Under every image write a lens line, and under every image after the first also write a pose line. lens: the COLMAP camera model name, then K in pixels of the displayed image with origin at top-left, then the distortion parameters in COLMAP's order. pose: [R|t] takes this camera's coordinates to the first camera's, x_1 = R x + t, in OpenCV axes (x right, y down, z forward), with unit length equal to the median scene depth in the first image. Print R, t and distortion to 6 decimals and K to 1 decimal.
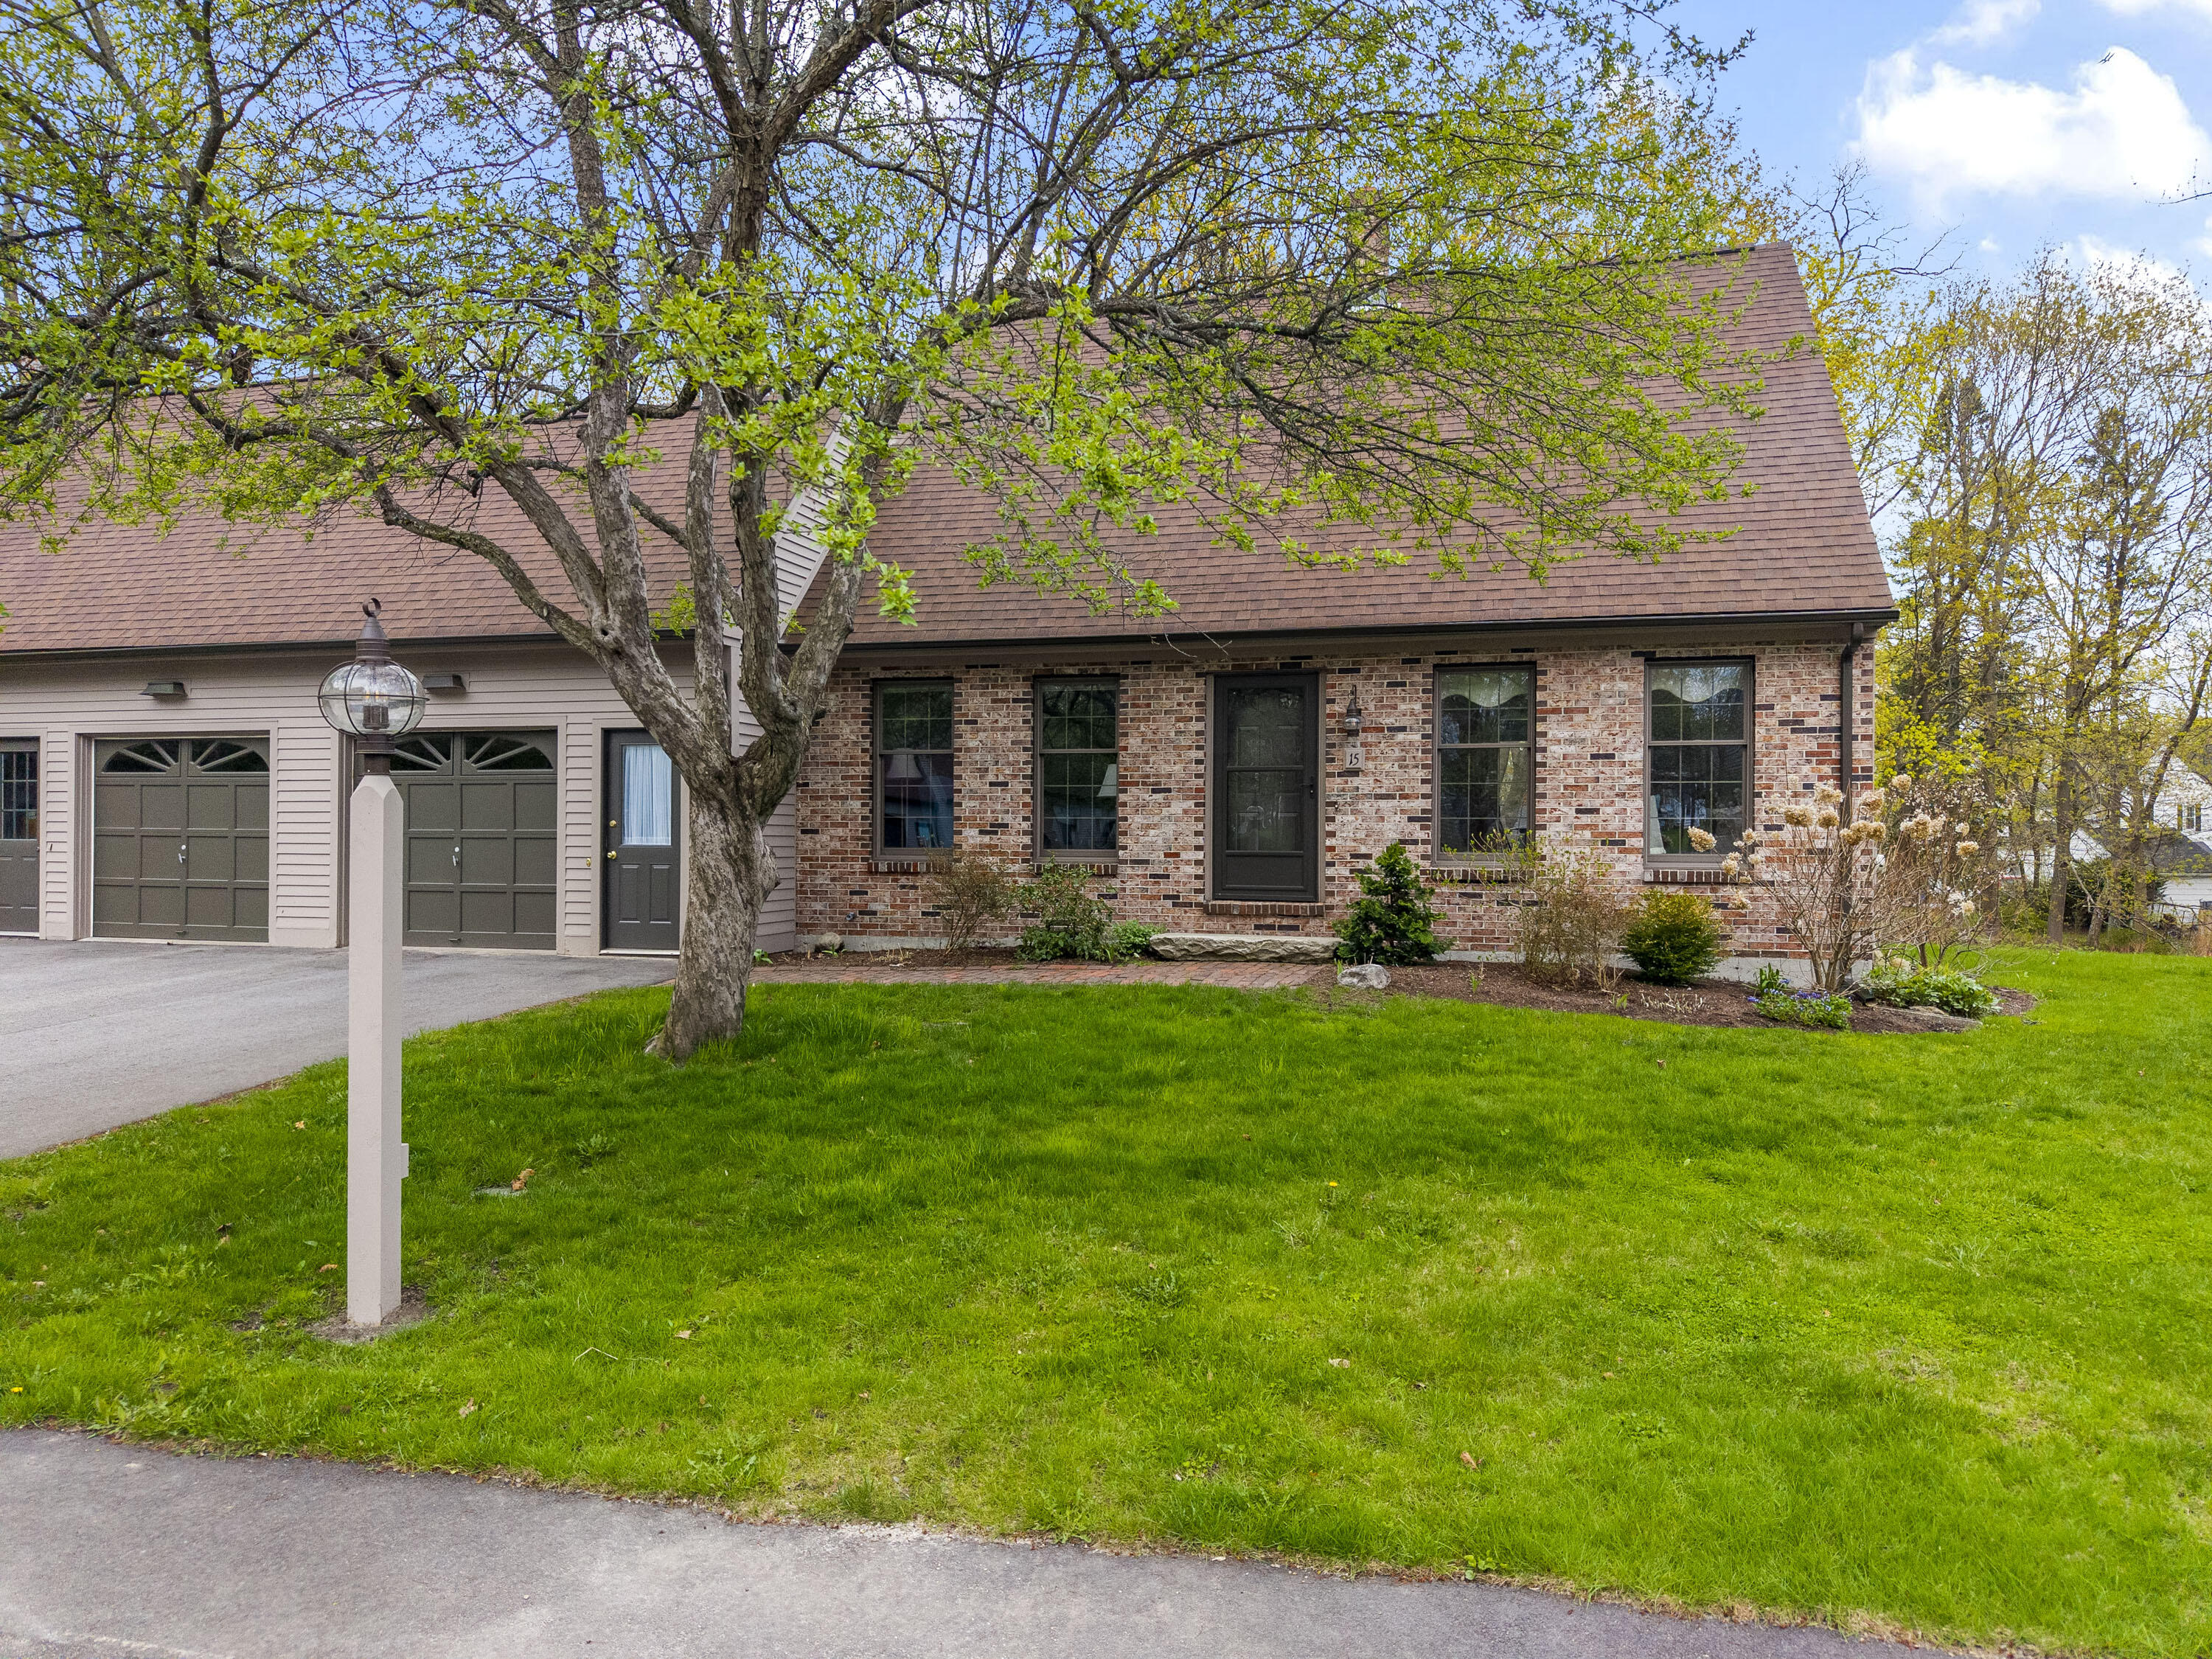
lens RADIAL K [[1548.8, 0, 1109.7], [0, 1548.8, 790.9], [0, 0, 1]] dist [0.003699, 0.006608]
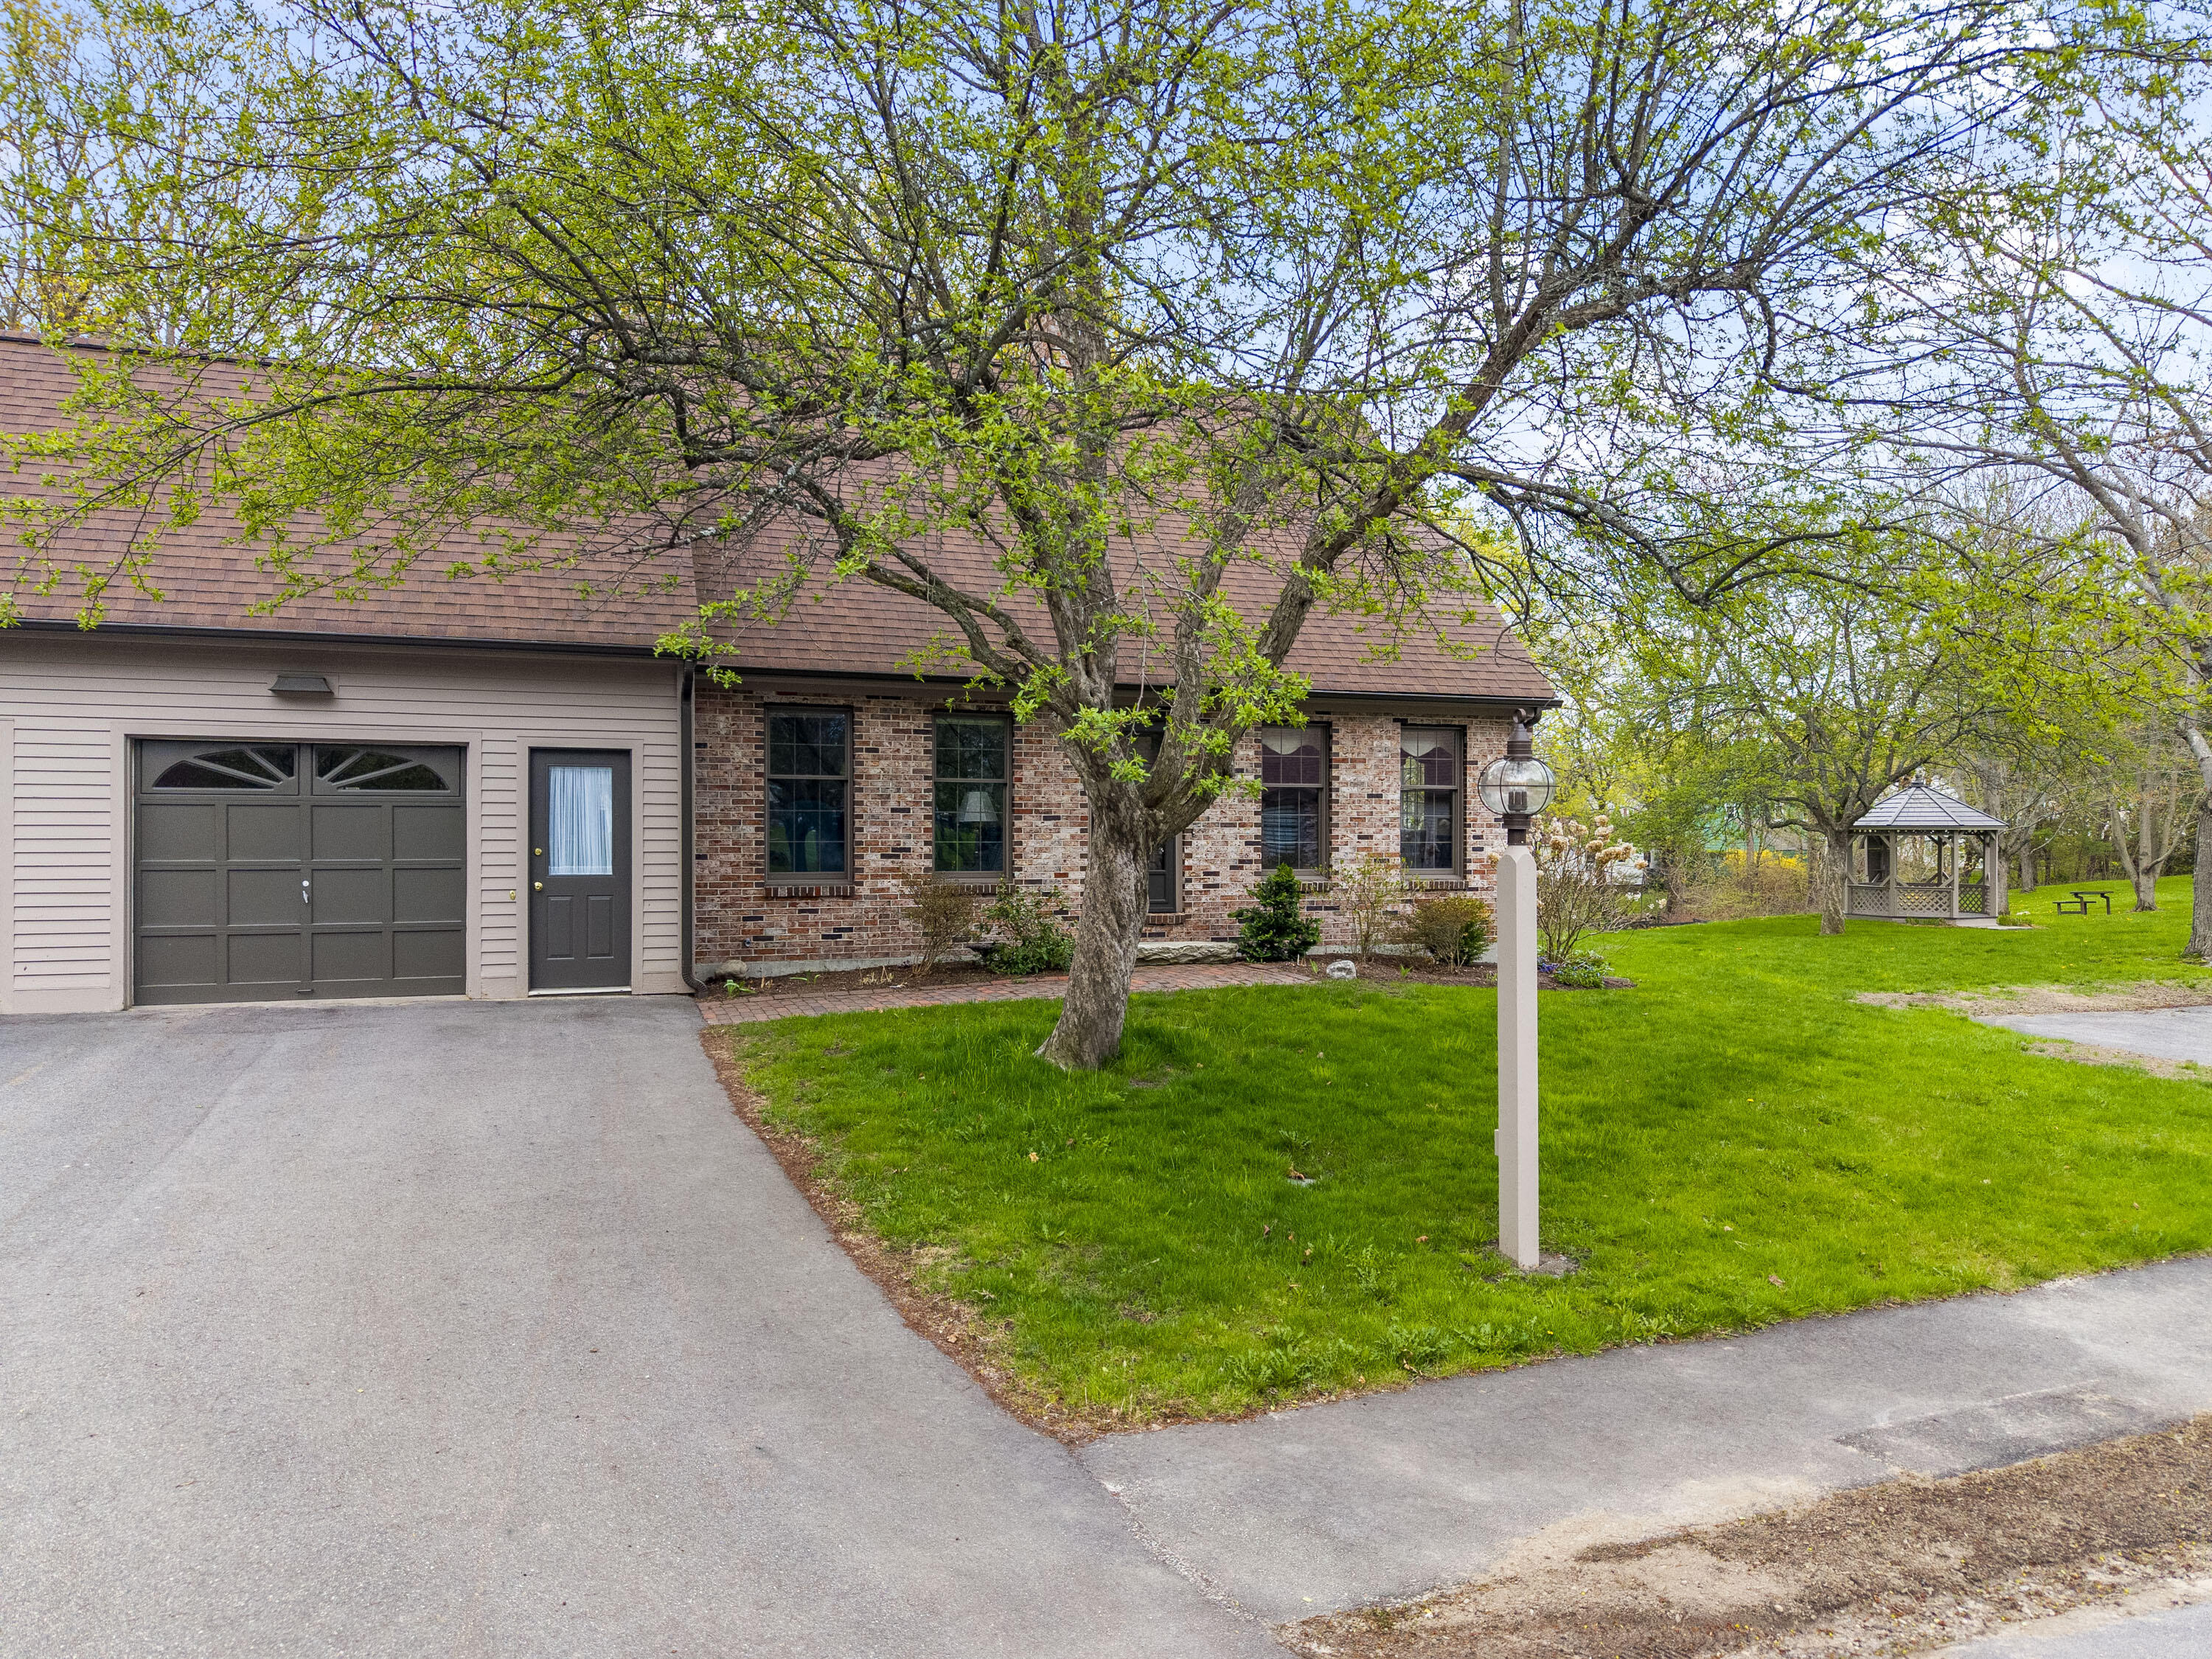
lens RADIAL K [[1514.3, 0, 1108.3], [0, 1514.3, 816.4], [0, 0, 1]] dist [0.011809, -0.000829]
pose [[0.787340, 0.008534, 0.616460, -0.613643], [-0.011558, 0.999933, 0.000919, -0.003024], [-0.616411, -0.007848, 0.787385, 0.106424]]
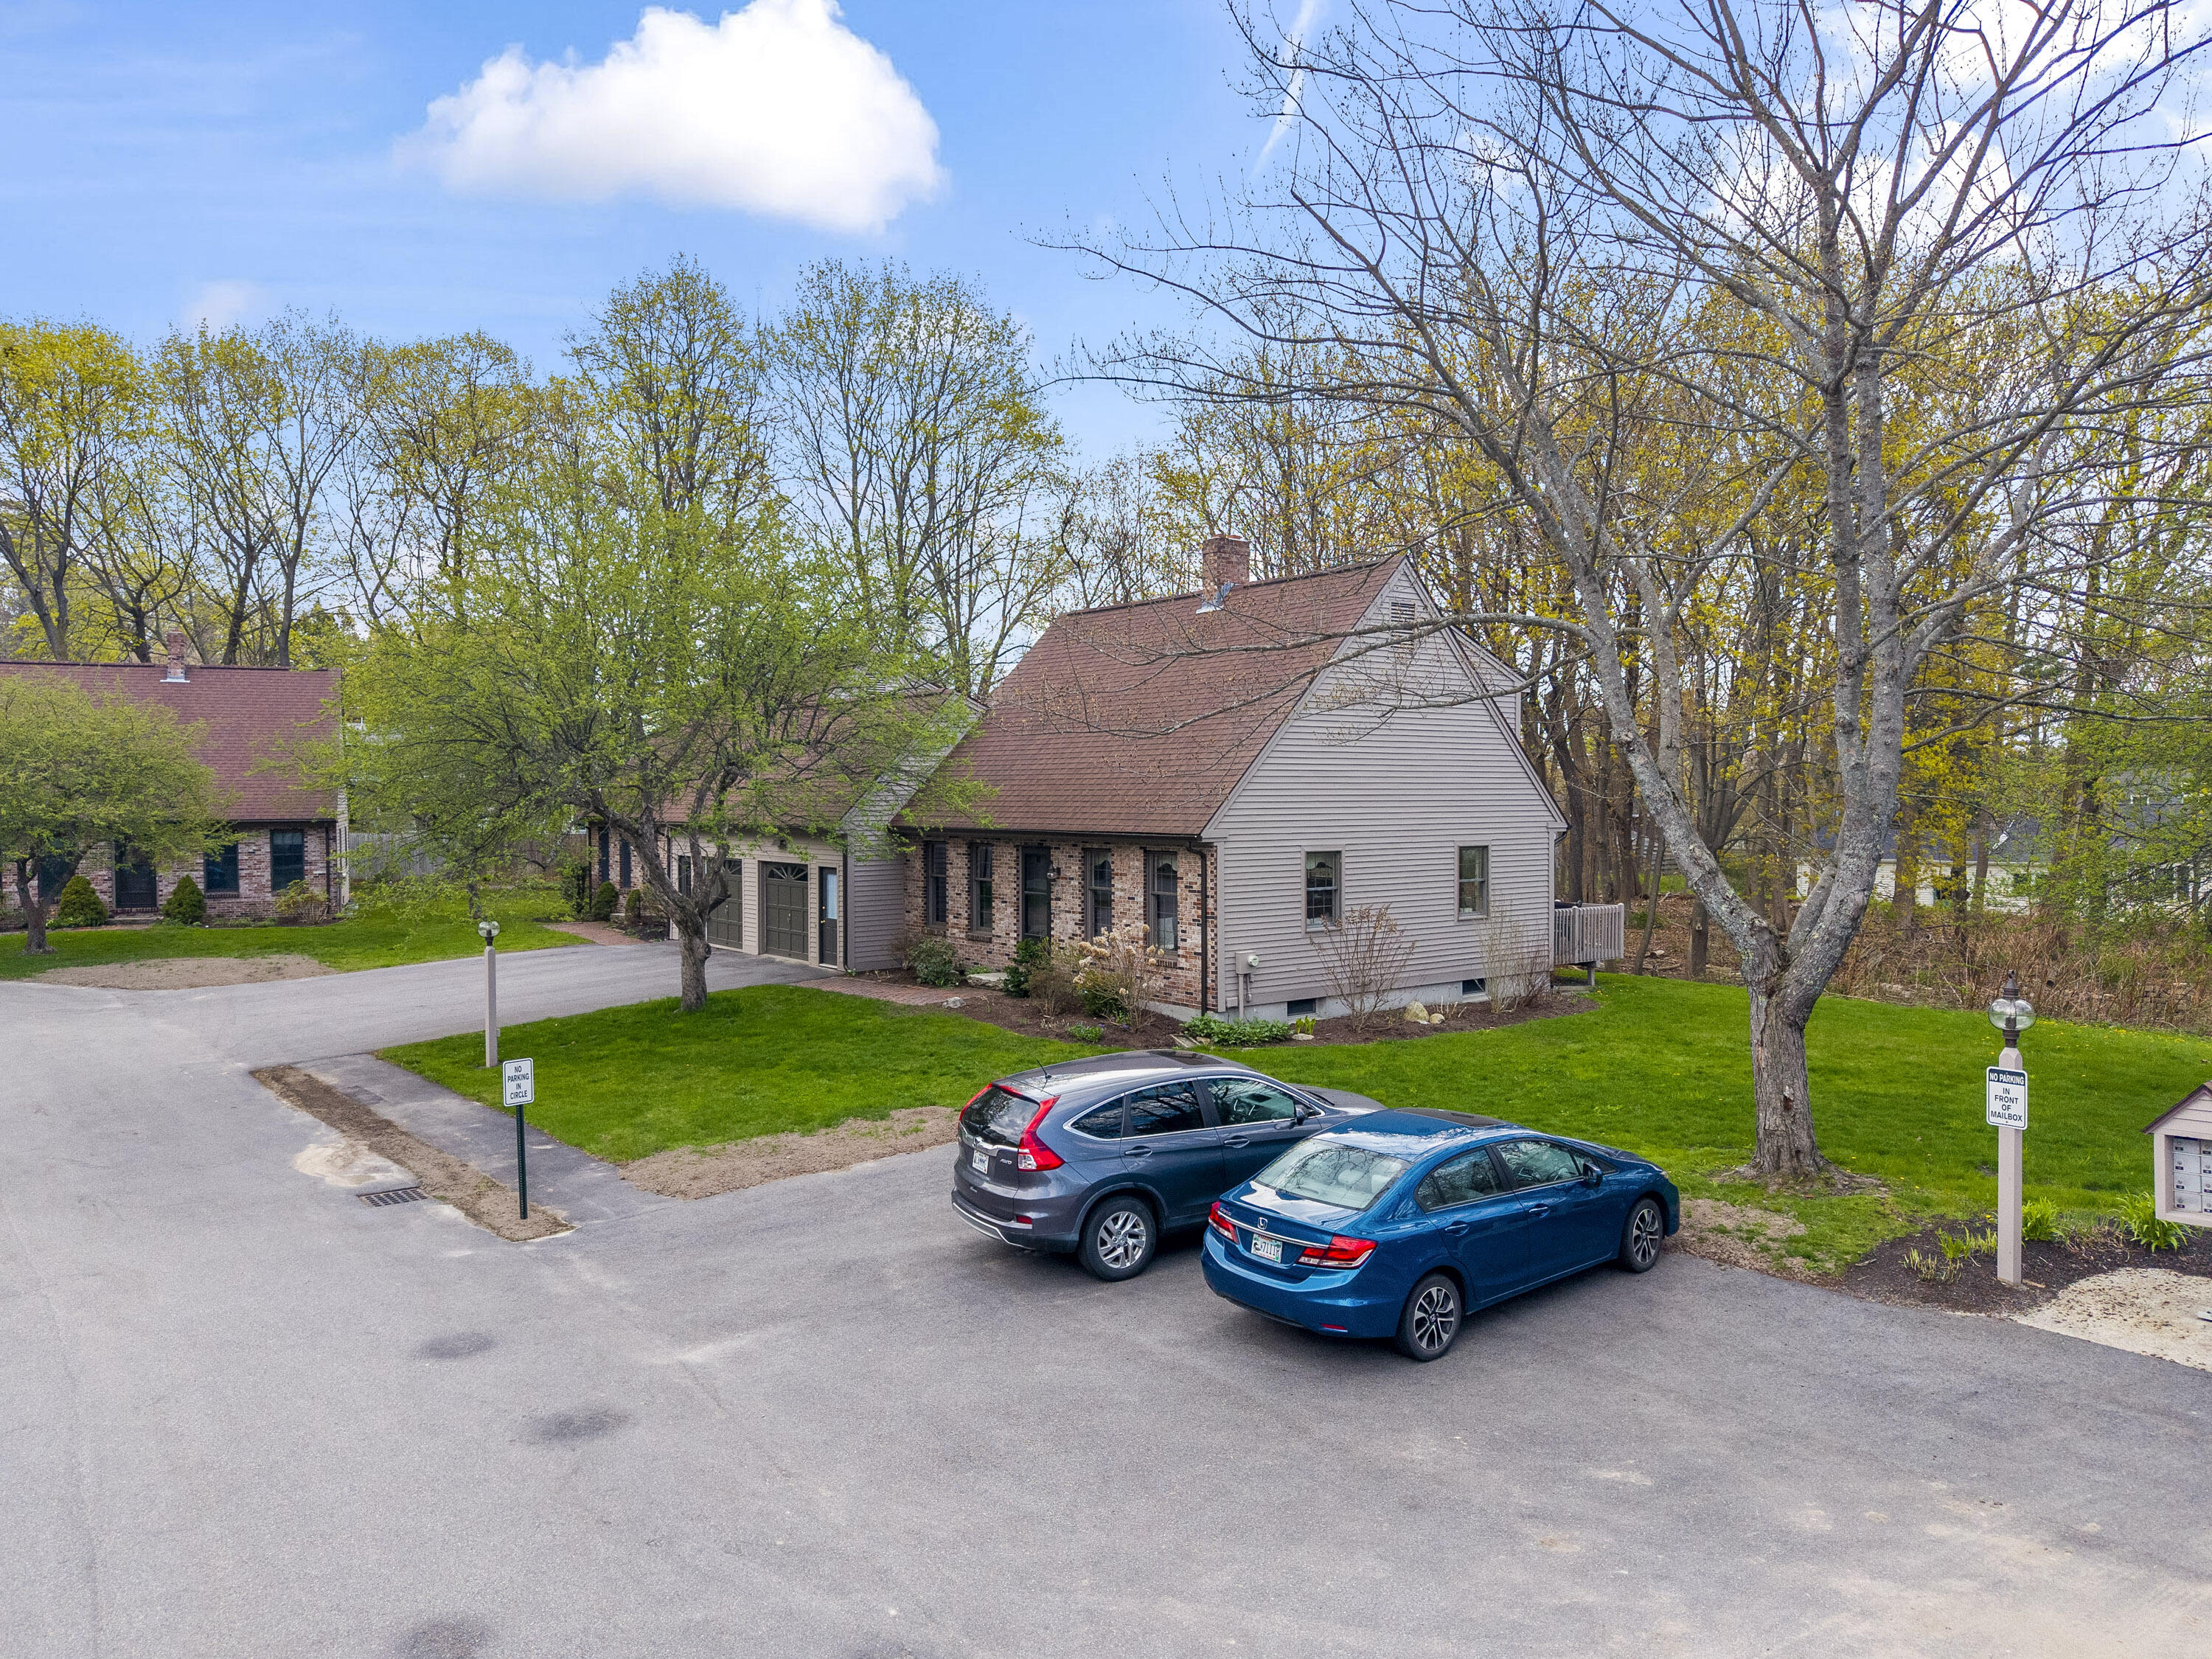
lens RADIAL K [[1514.3, 0, 1108.3], [0, 1514.3, 816.4], [0, 0, 1]] dist [0.011809, -0.000829]
pose [[0.813941, 0.002269, -0.580942, 1.321398], [0.015977, 0.999527, 0.026289, -0.166592], [0.580727, -0.030679, 0.813520, -0.560776]]
